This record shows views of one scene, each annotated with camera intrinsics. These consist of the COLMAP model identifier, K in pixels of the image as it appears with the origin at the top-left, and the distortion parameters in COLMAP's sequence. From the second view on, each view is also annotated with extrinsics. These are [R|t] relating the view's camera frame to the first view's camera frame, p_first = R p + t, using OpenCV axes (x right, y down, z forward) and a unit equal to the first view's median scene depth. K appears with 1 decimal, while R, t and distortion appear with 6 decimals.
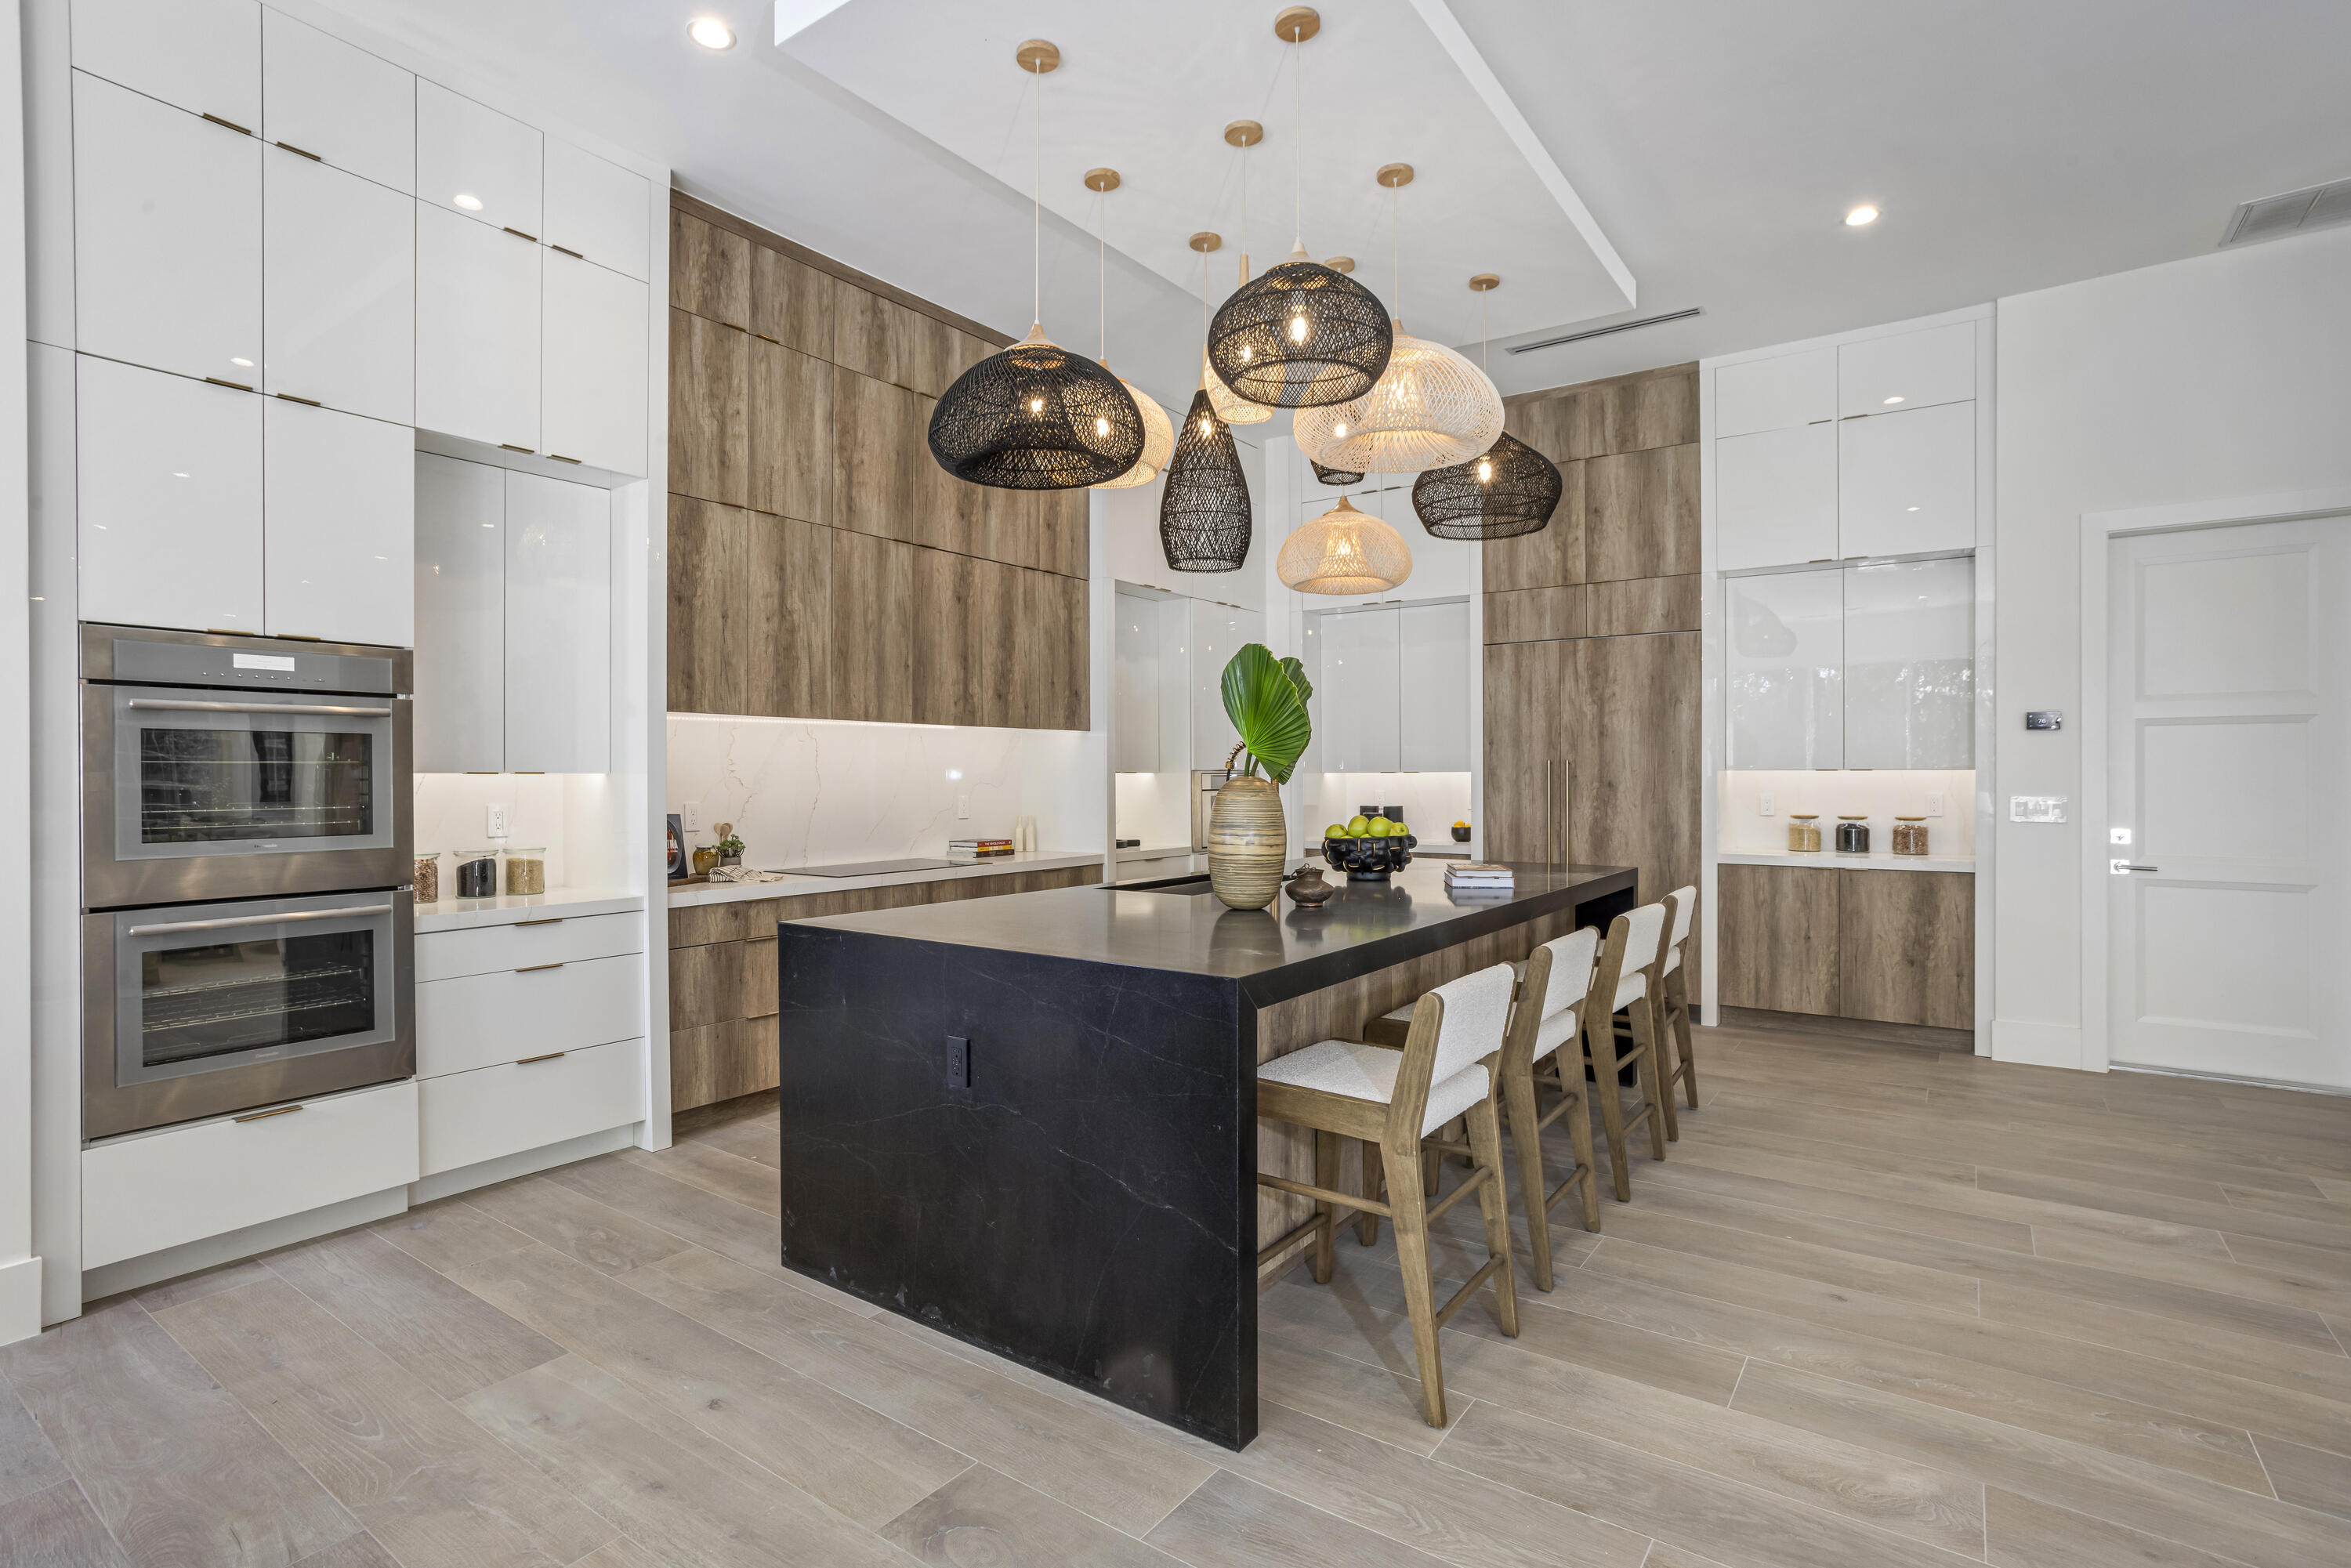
lens RADIAL K [[1156.0, 0, 1175.5], [0, 1156.0, 784.0], [0, 0, 1]] dist [-0.044147, 0.031620]
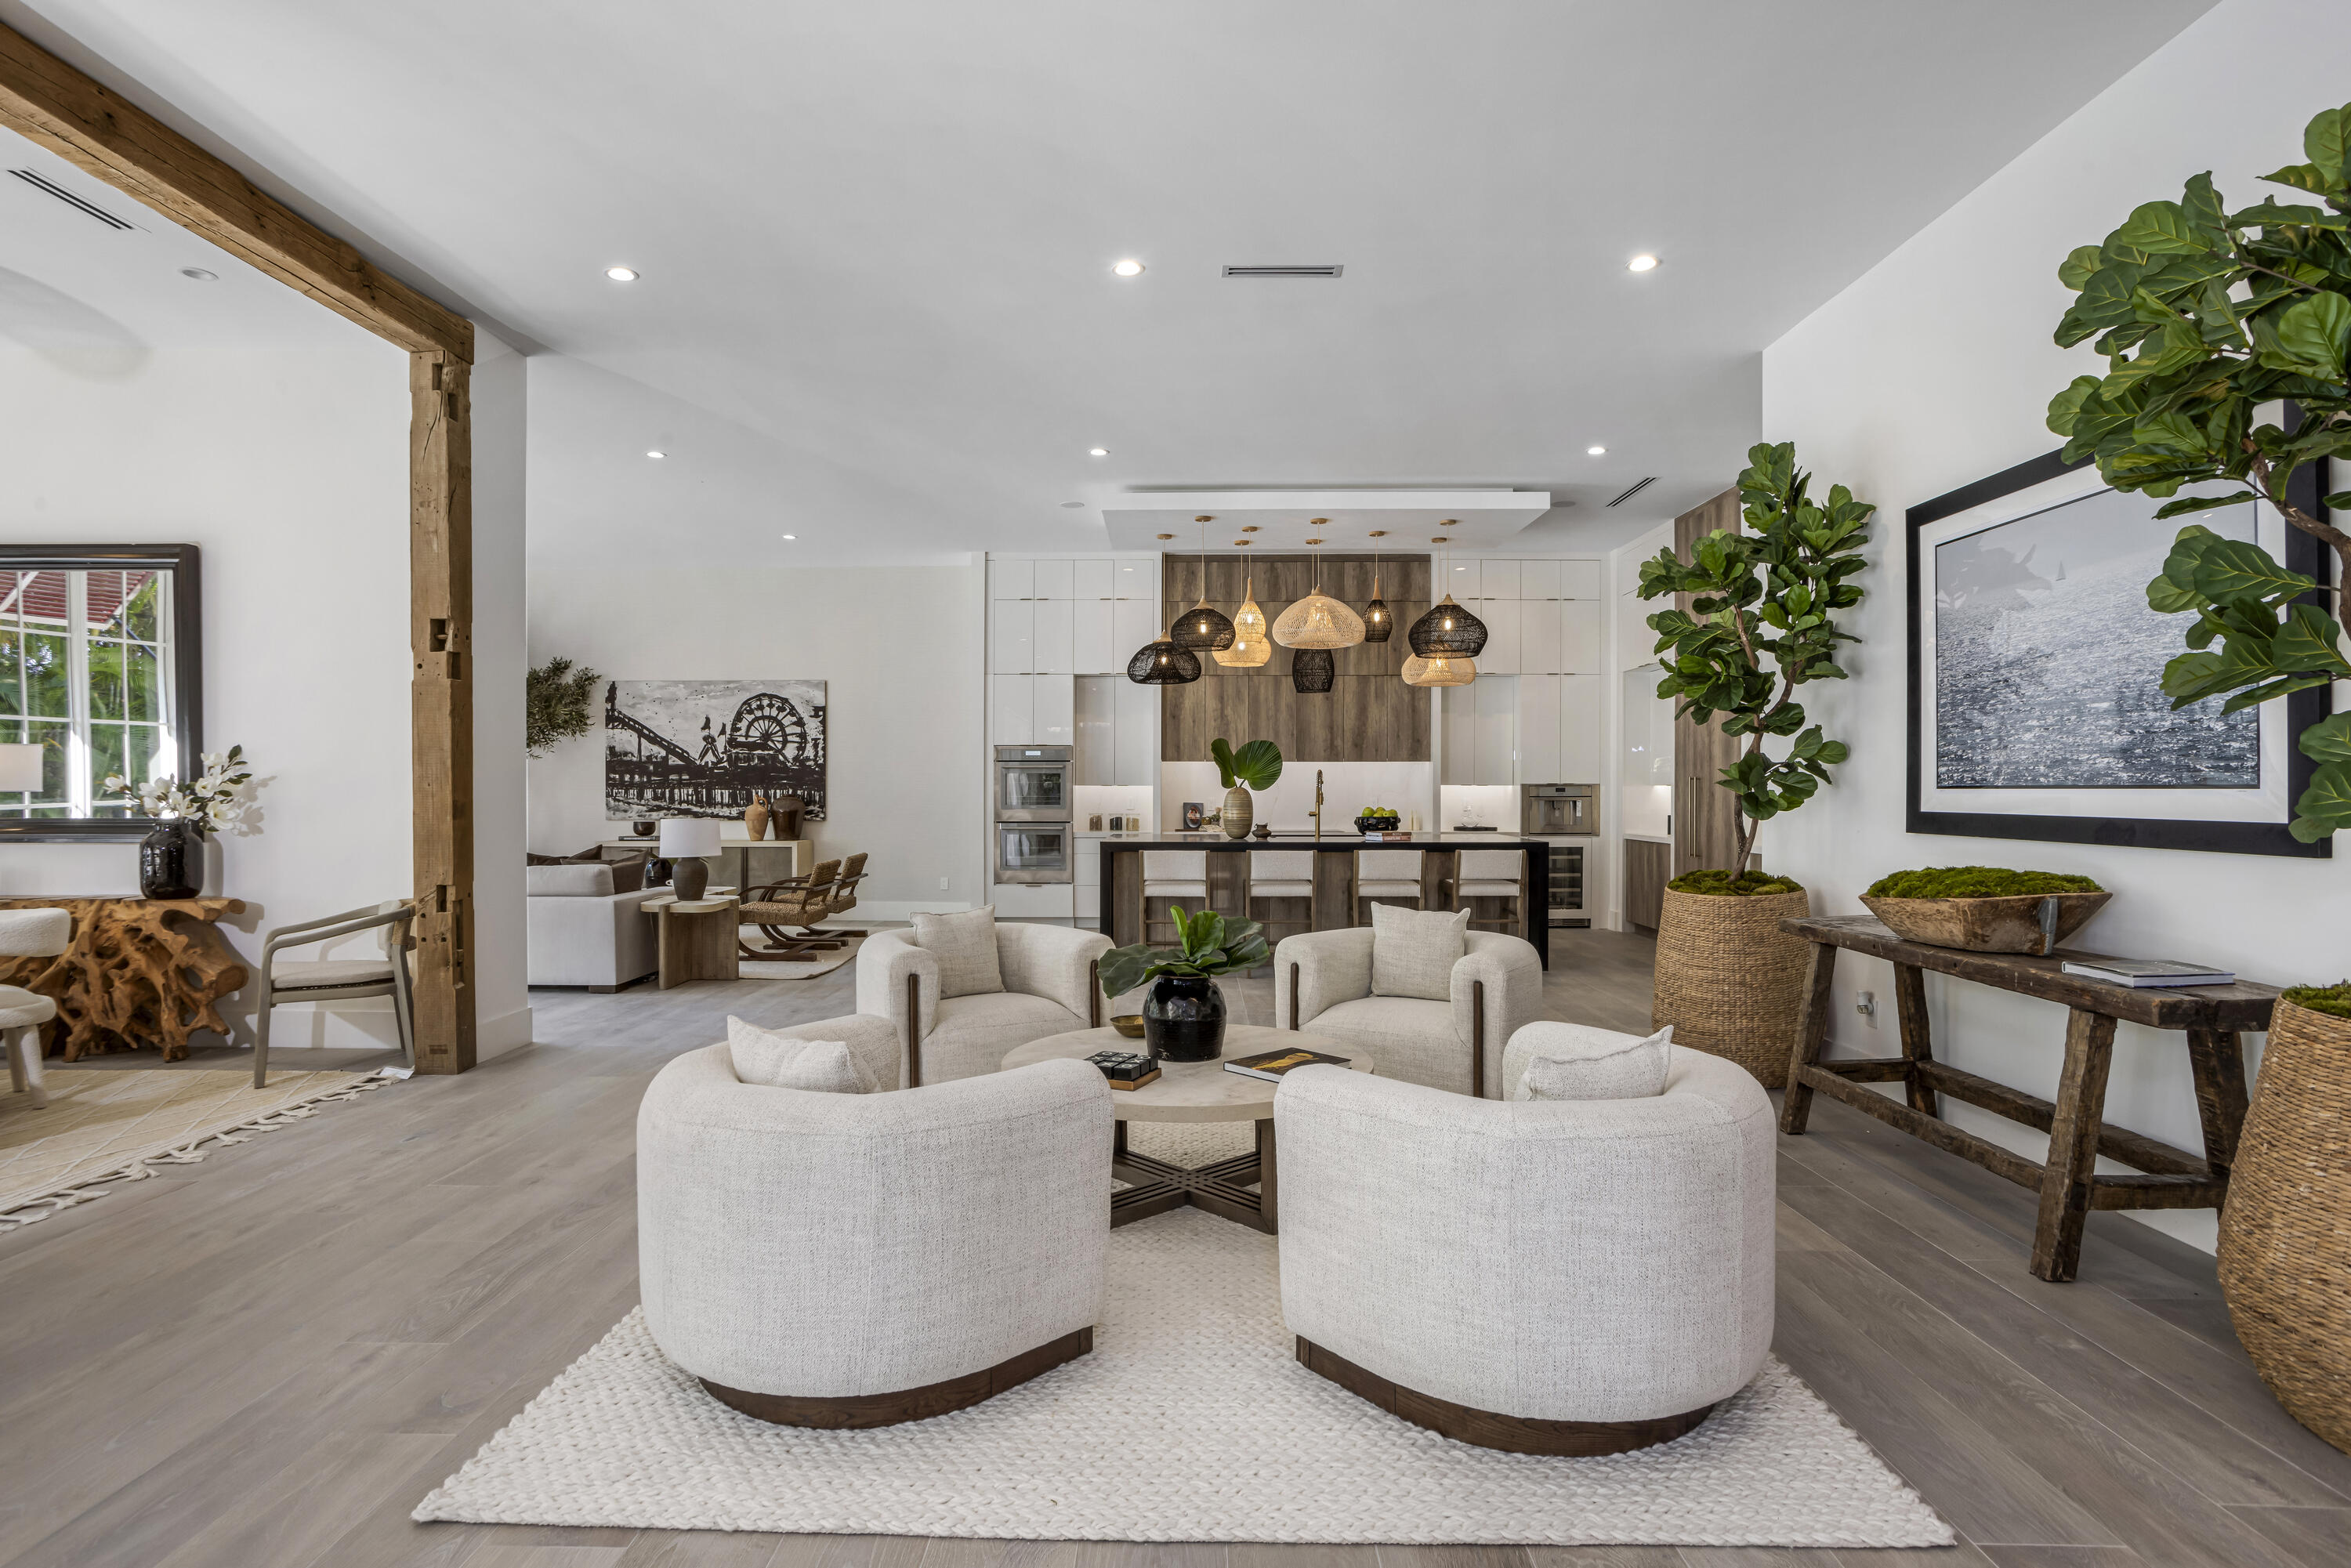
lens RADIAL K [[1269.2, 0, 1175.5], [0, 1269.2, 784.0], [0, 0, 1]] dist [-0.054484, 0.000009]
pose [[0.559471, -0.000202, -0.828850, 1.317894], [-0.008778, 0.999942, -0.006169, 0.003027], [0.828804, 0.010727, 0.559437, -0.391598]]
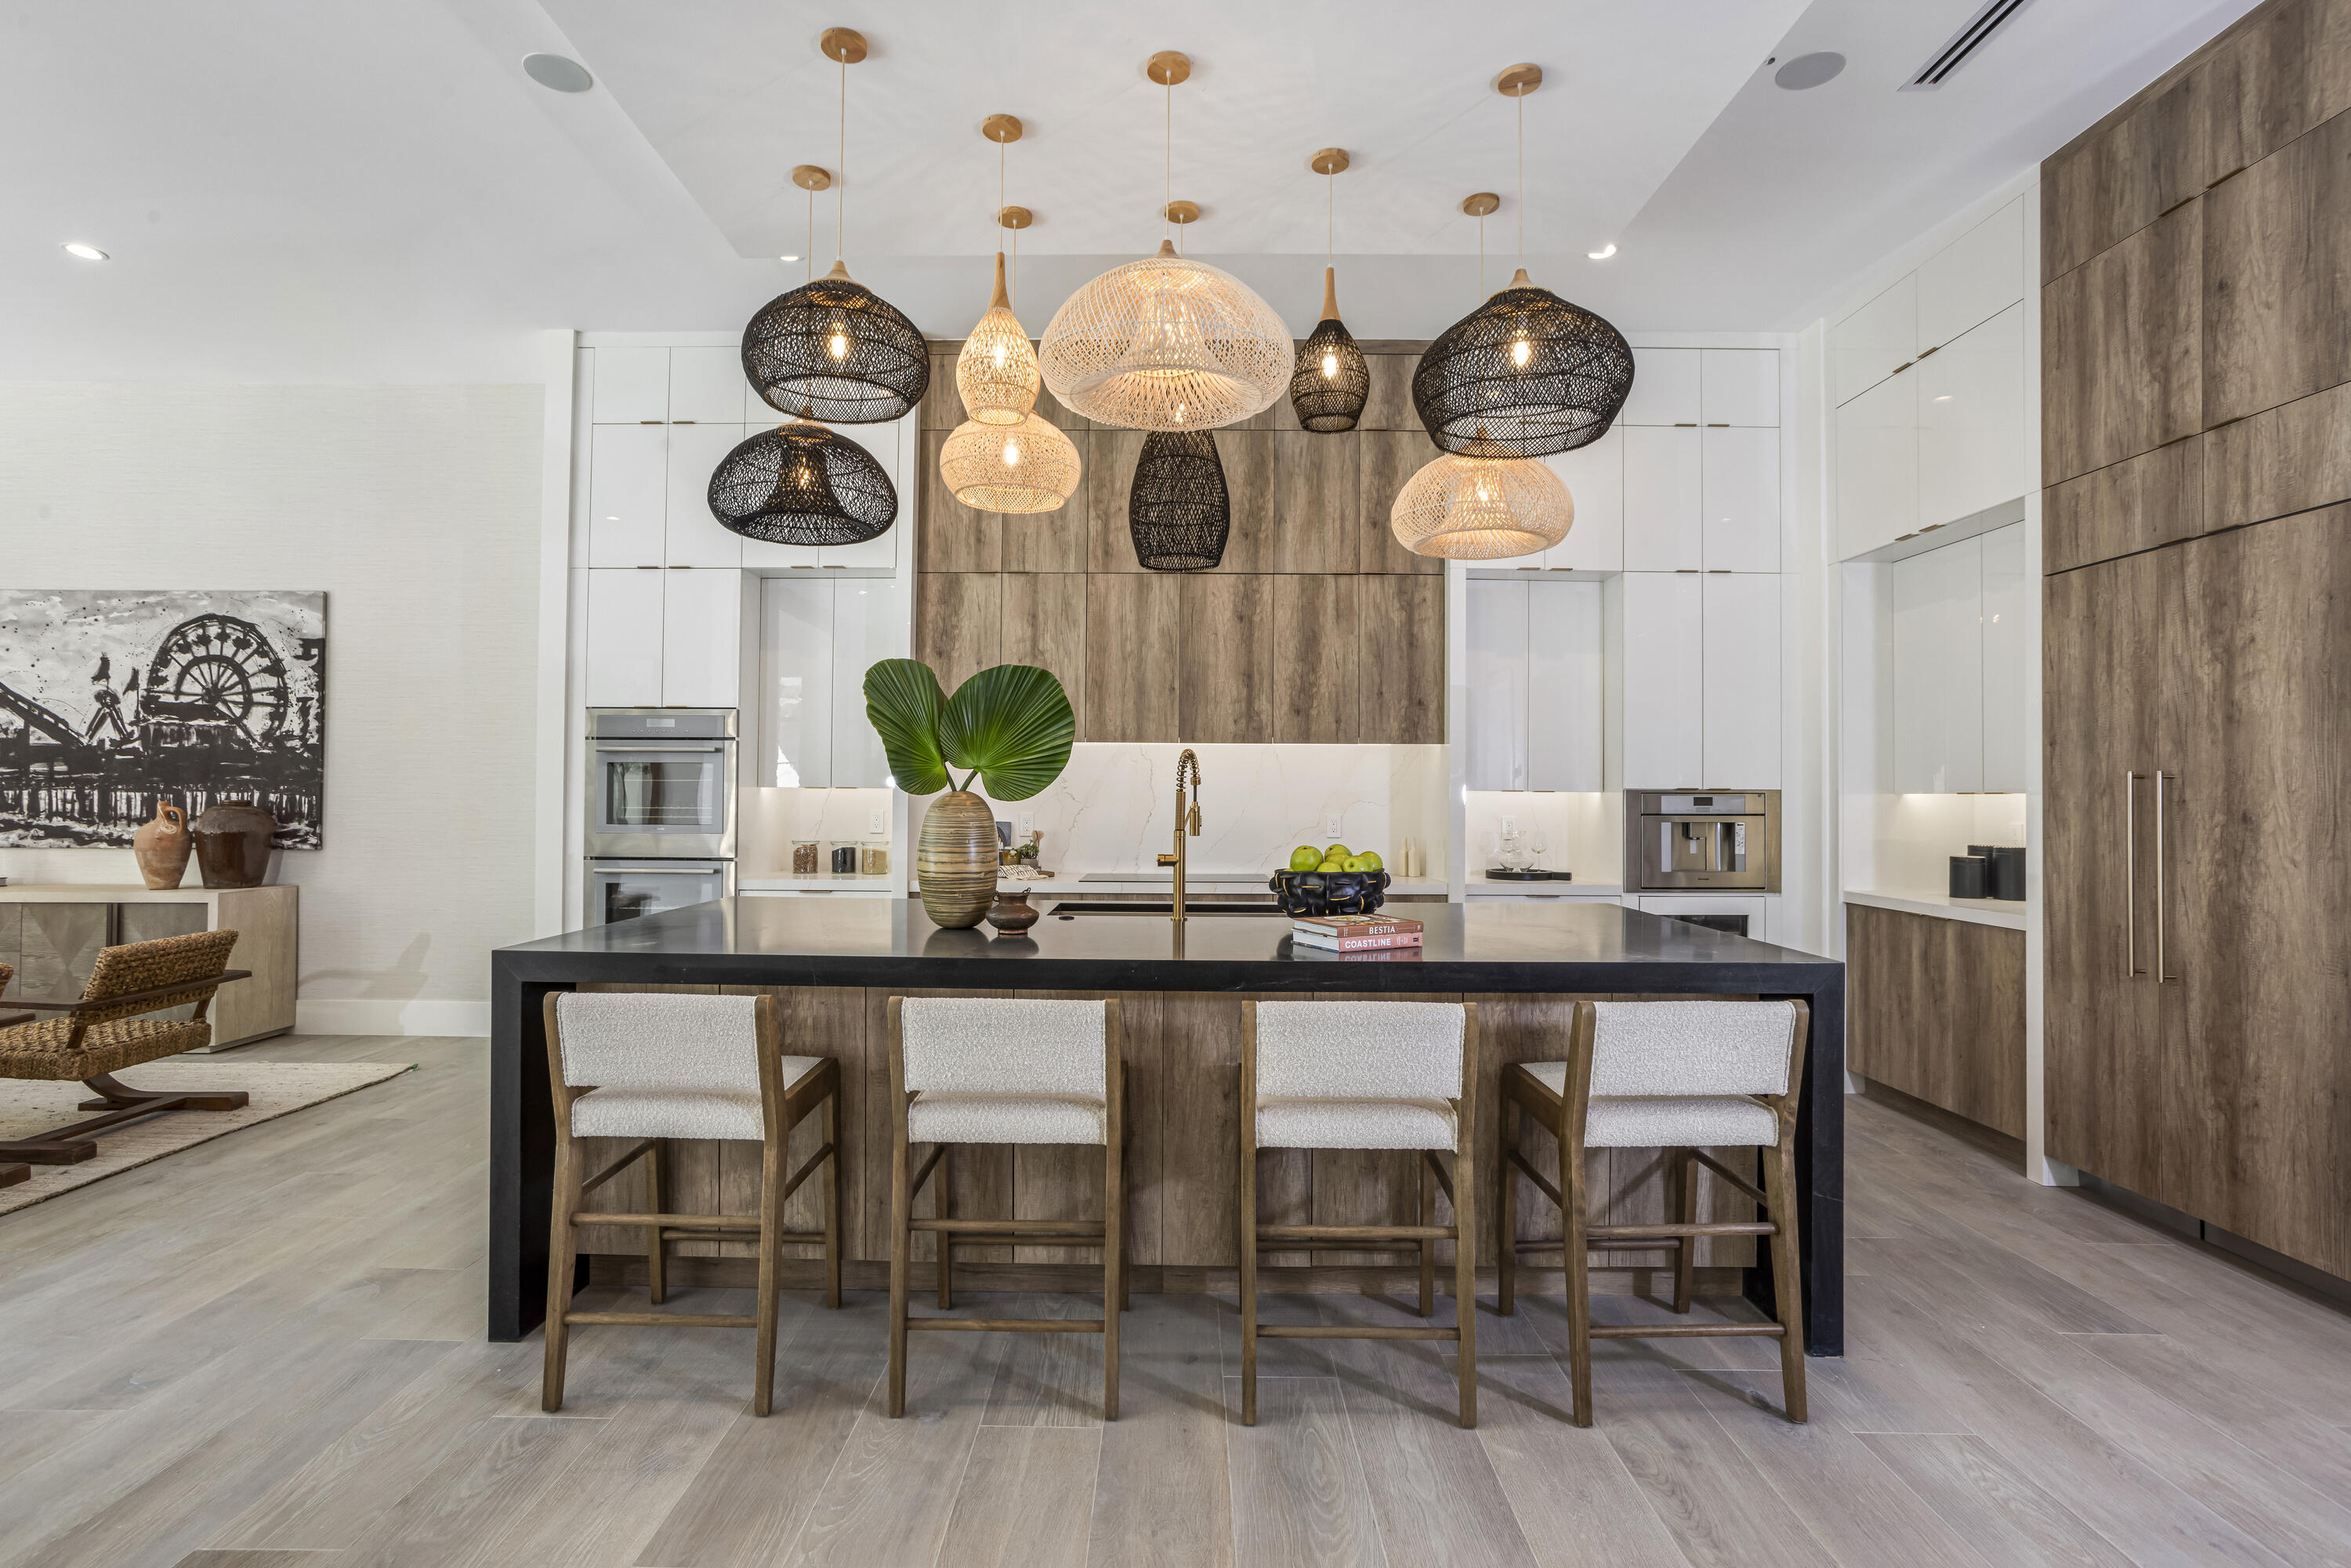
lens RADIAL K [[1156.0, 0, 1175.5], [0, 1156.0, 784.0], [0, 0, 1]] dist [-0.044147, 0.031620]
pose [[0.562545, -0.001115, -0.826766, 0.550539], [-0.014165, 0.999839, -0.010986, -0.002576], [0.826645, 0.017891, 0.562439, 0.342915]]
